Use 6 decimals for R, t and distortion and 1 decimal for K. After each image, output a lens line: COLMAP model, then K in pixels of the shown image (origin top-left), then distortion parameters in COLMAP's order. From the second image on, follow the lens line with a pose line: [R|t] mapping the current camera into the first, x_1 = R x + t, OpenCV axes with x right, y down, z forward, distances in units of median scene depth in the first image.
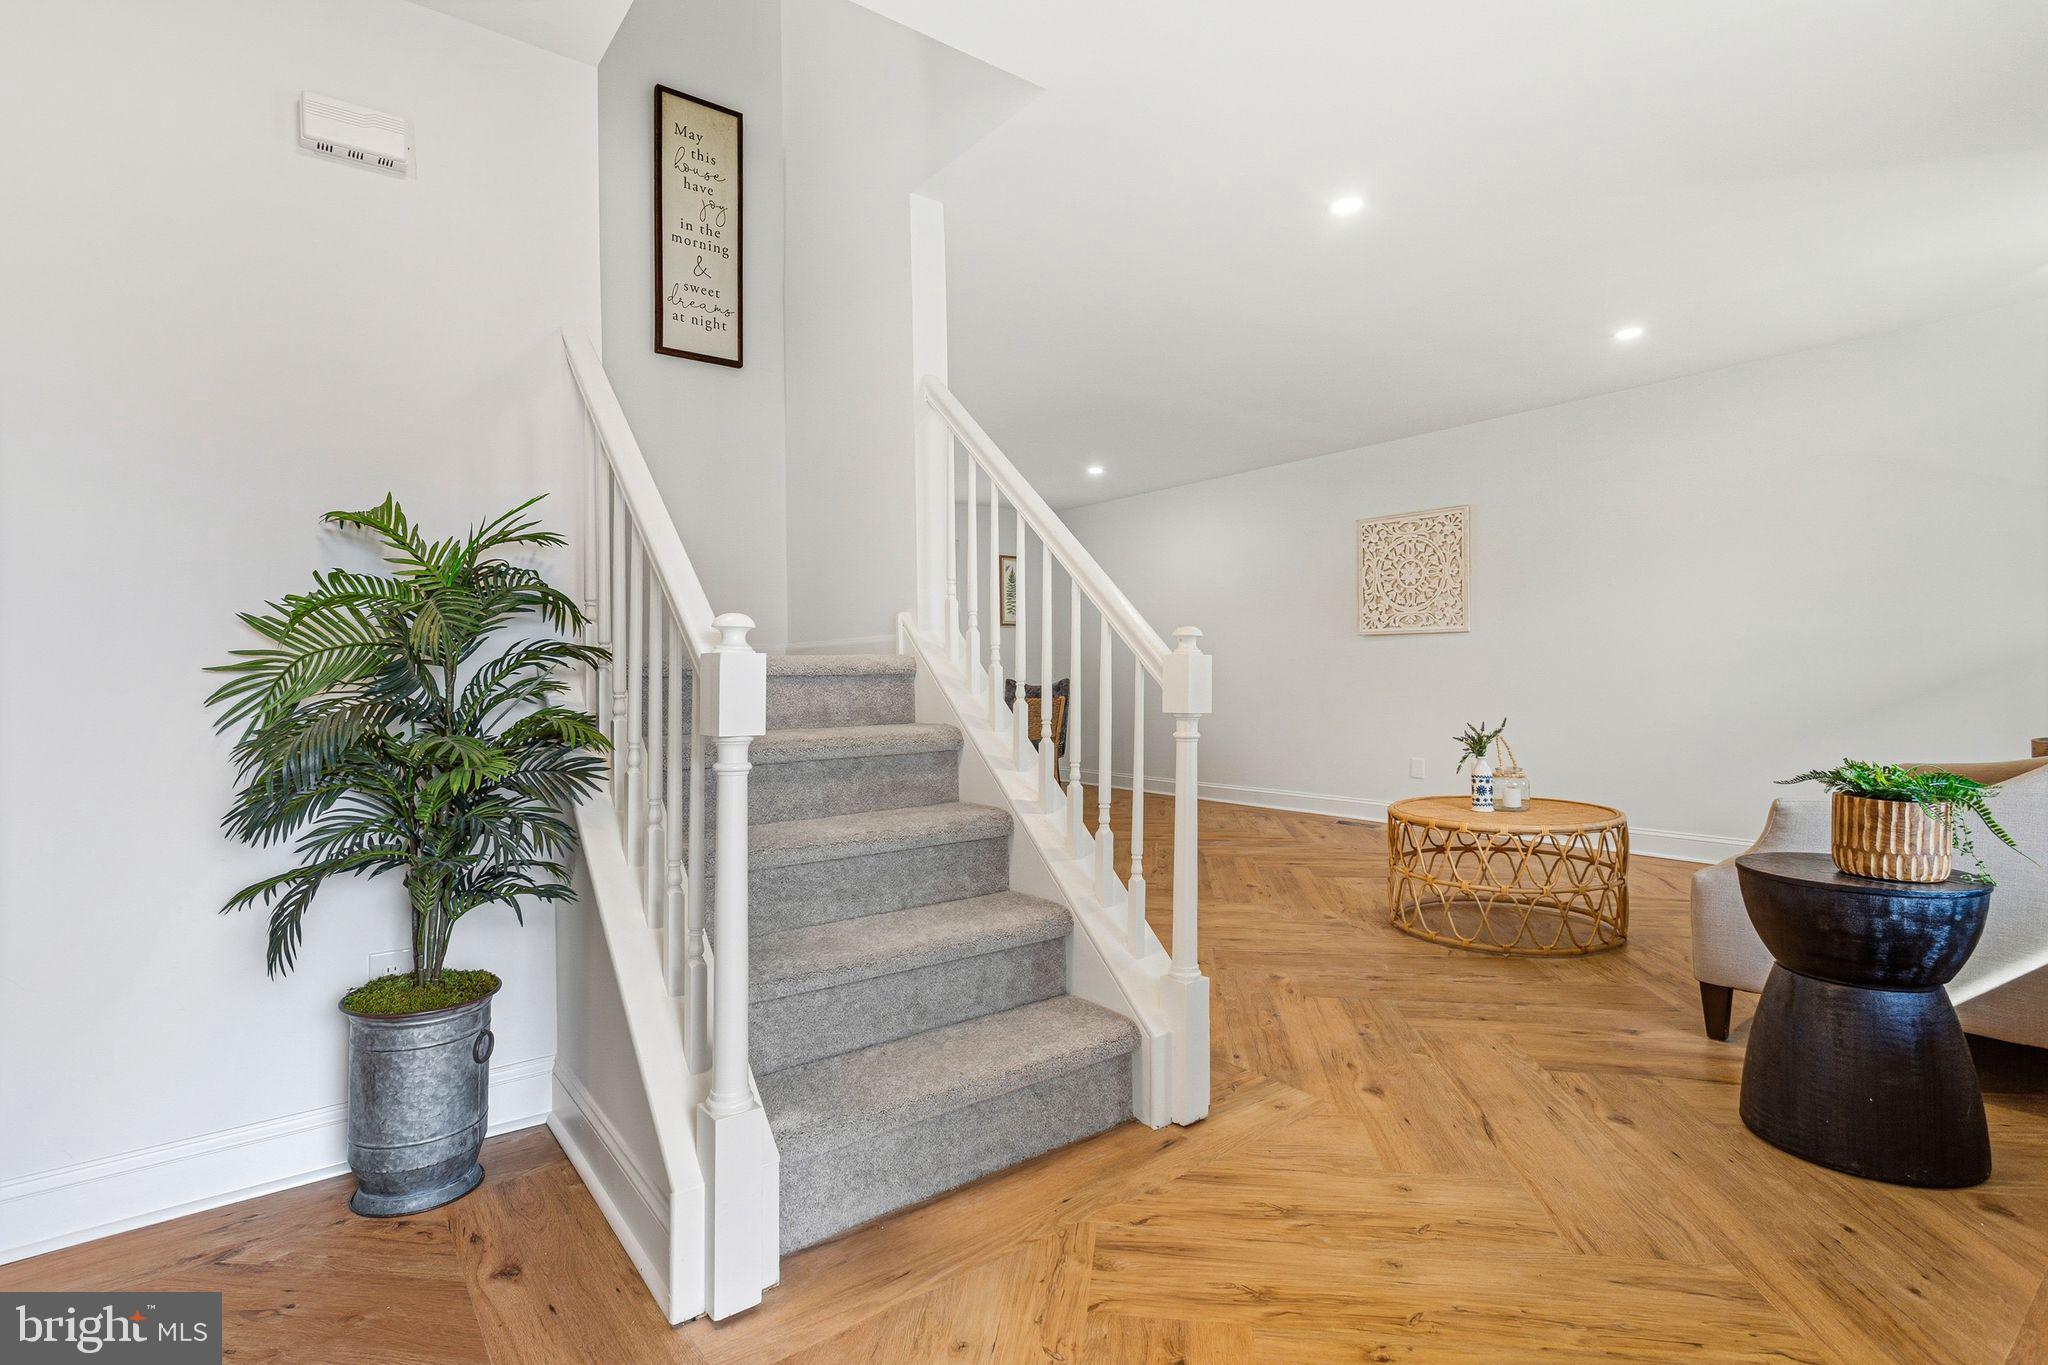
lens RADIAL K [[987.1, 0, 1022.0], [0, 987.1, 668.7], [0, 0, 1]] dist [0.003398, 0.000145]
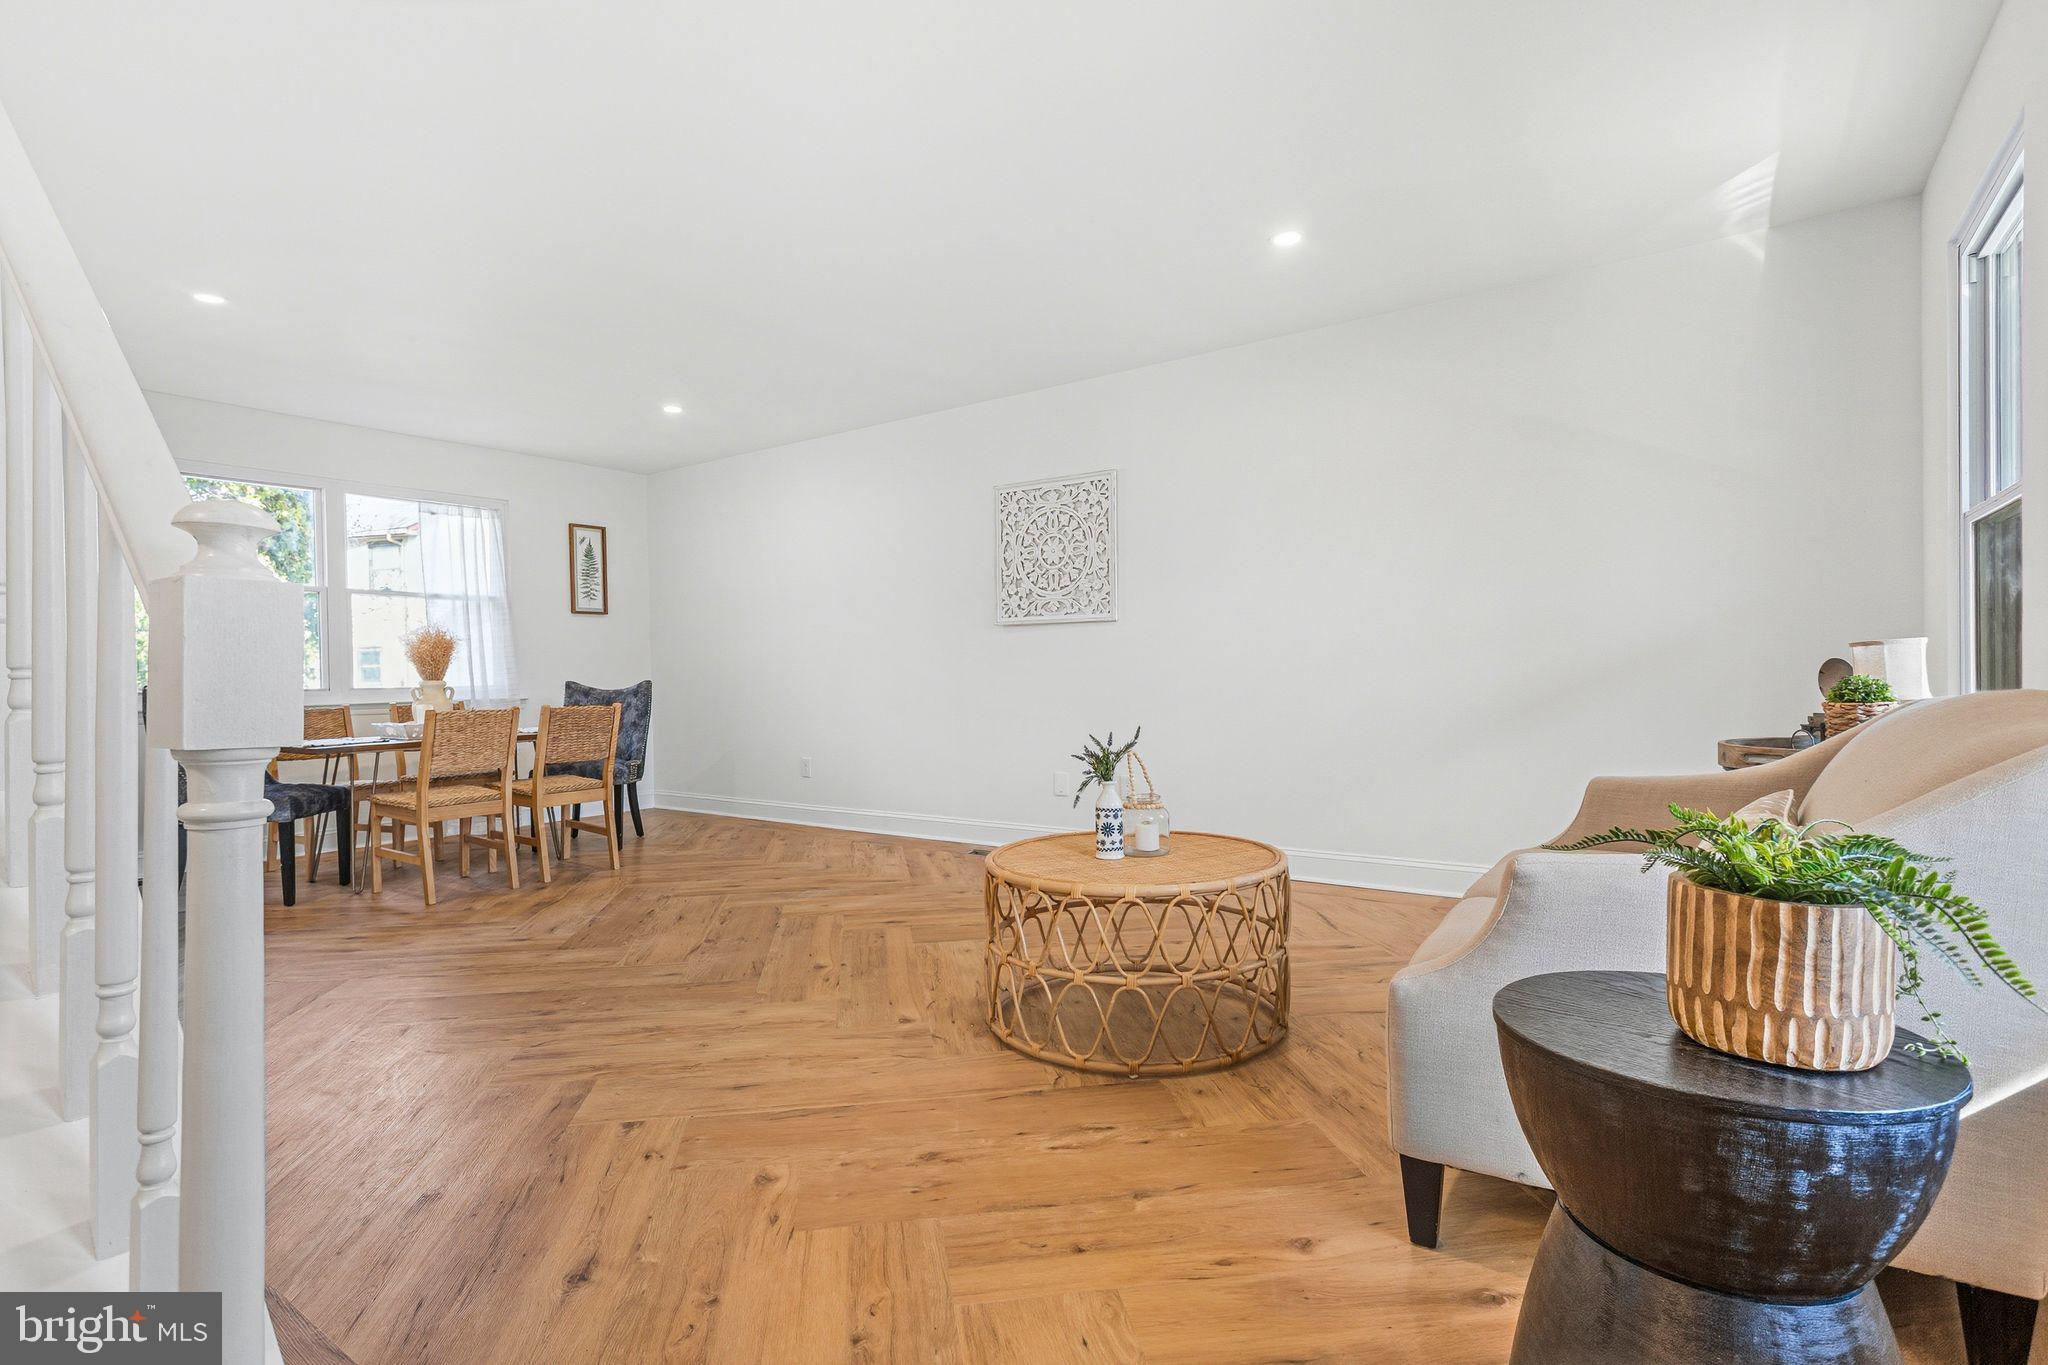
lens RADIAL K [[995.4, 0, 1016.7], [0, 995.4, 685.8], [0, 0, 1]] dist [-0.002116, 0.000169]
pose [[0.956397, -0.004877, 0.292029, 0.209453], [0.001341, 0.999923, 0.012306, 0.012408], [-0.292067, -0.011378, 0.956330, 0.363164]]
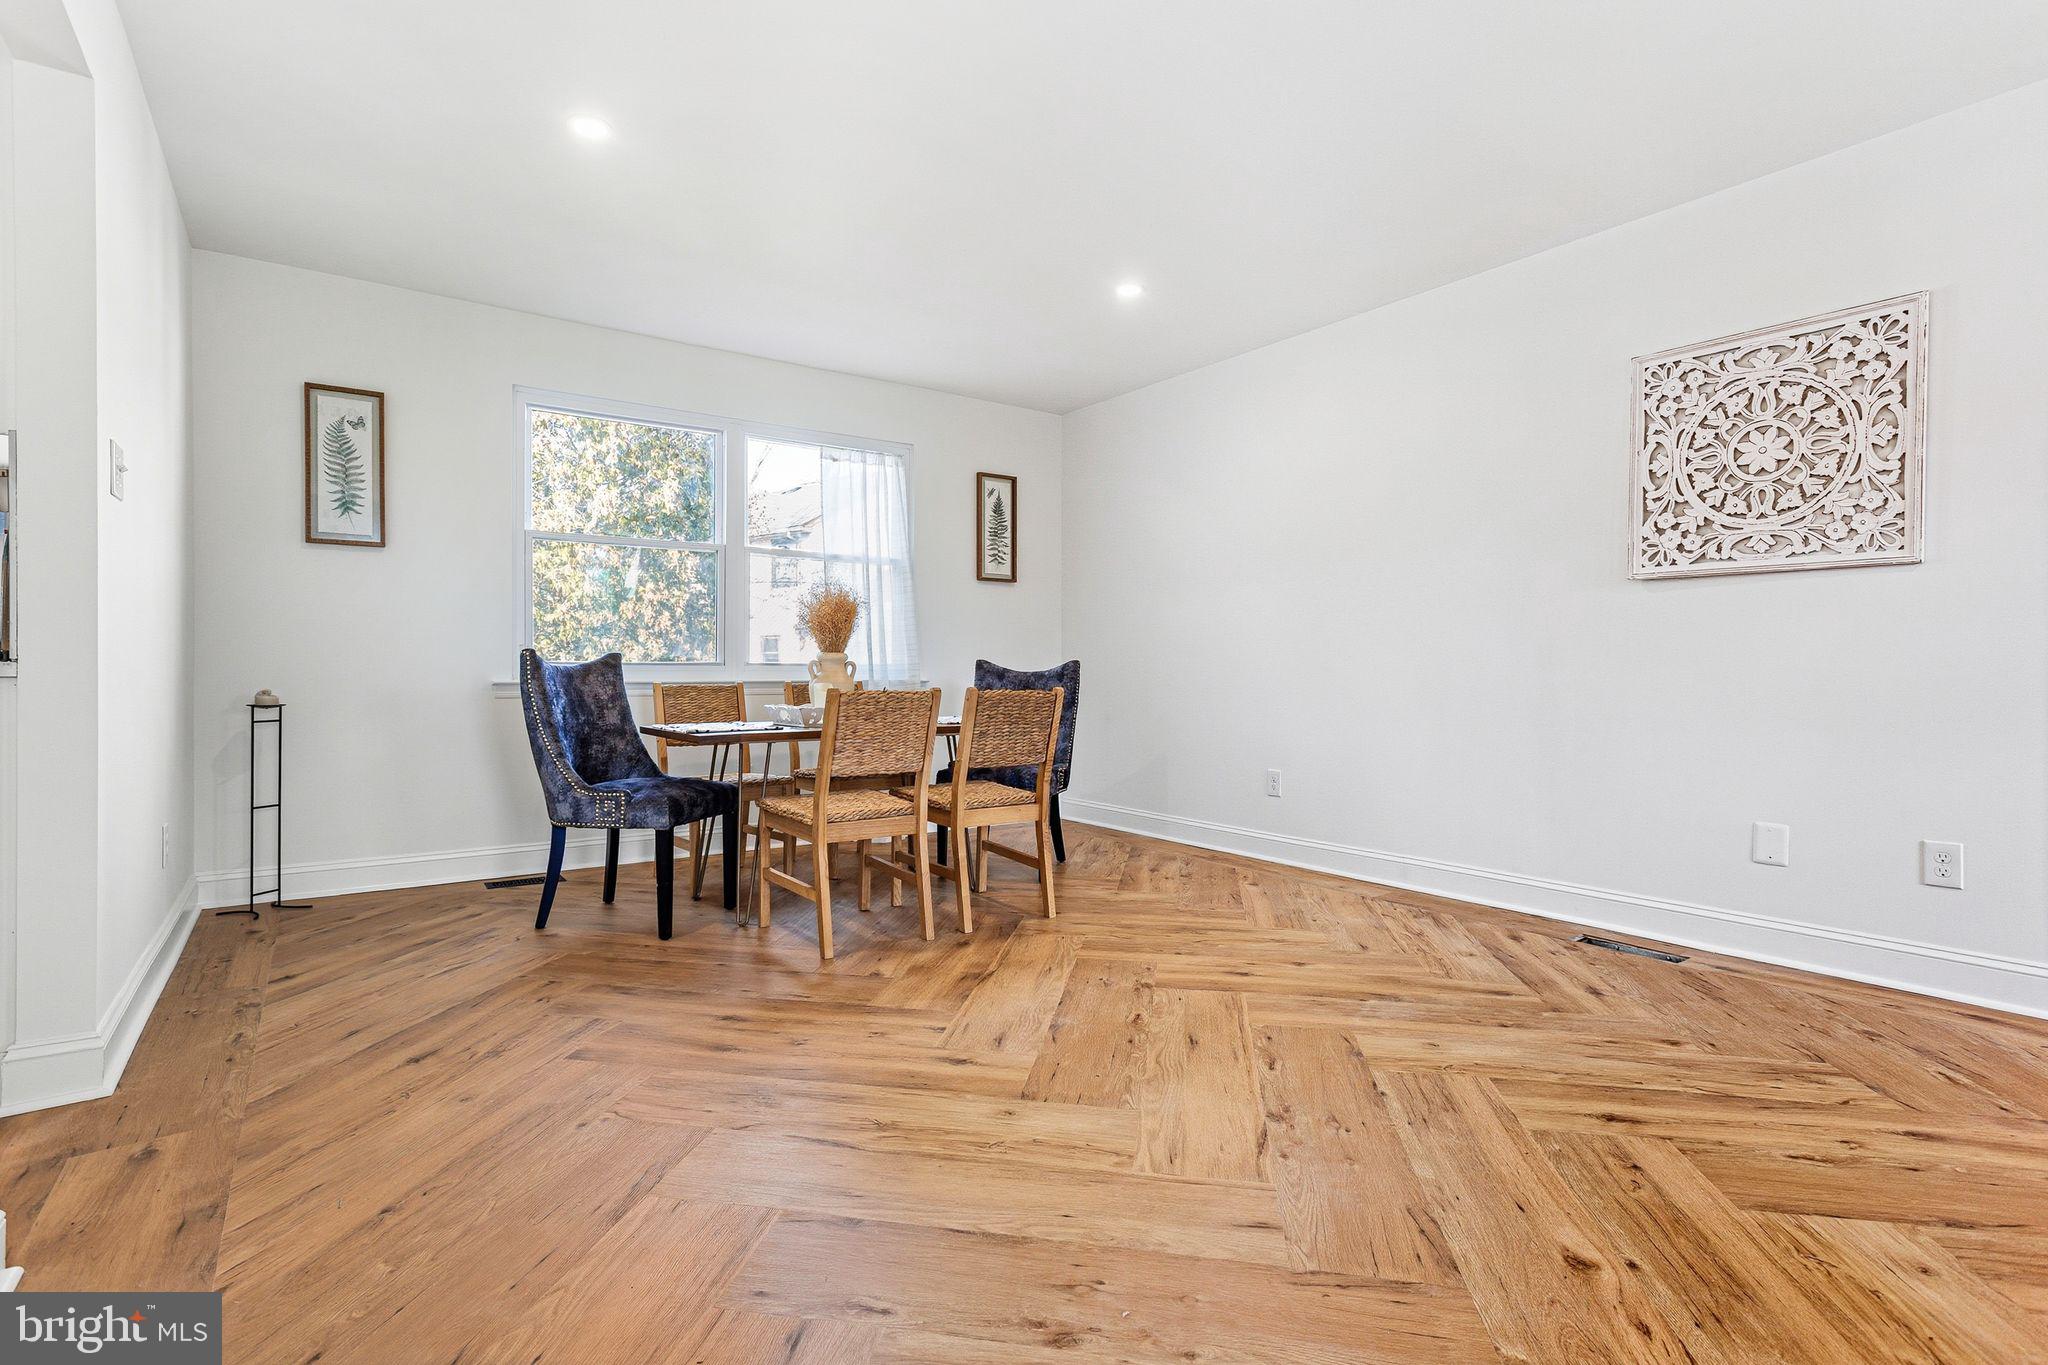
lens RADIAL K [[987.1, 0, 1022.0], [0, 987.1, 668.7], [0, 0, 1]] dist [0.003398, 0.000145]
pose [[0.999375, 0.018391, -0.030173, 0.069630], [-0.018345, 0.999830, 0.001818, 0.033472], [0.030201, -0.001263, 0.999543, 0.874122]]
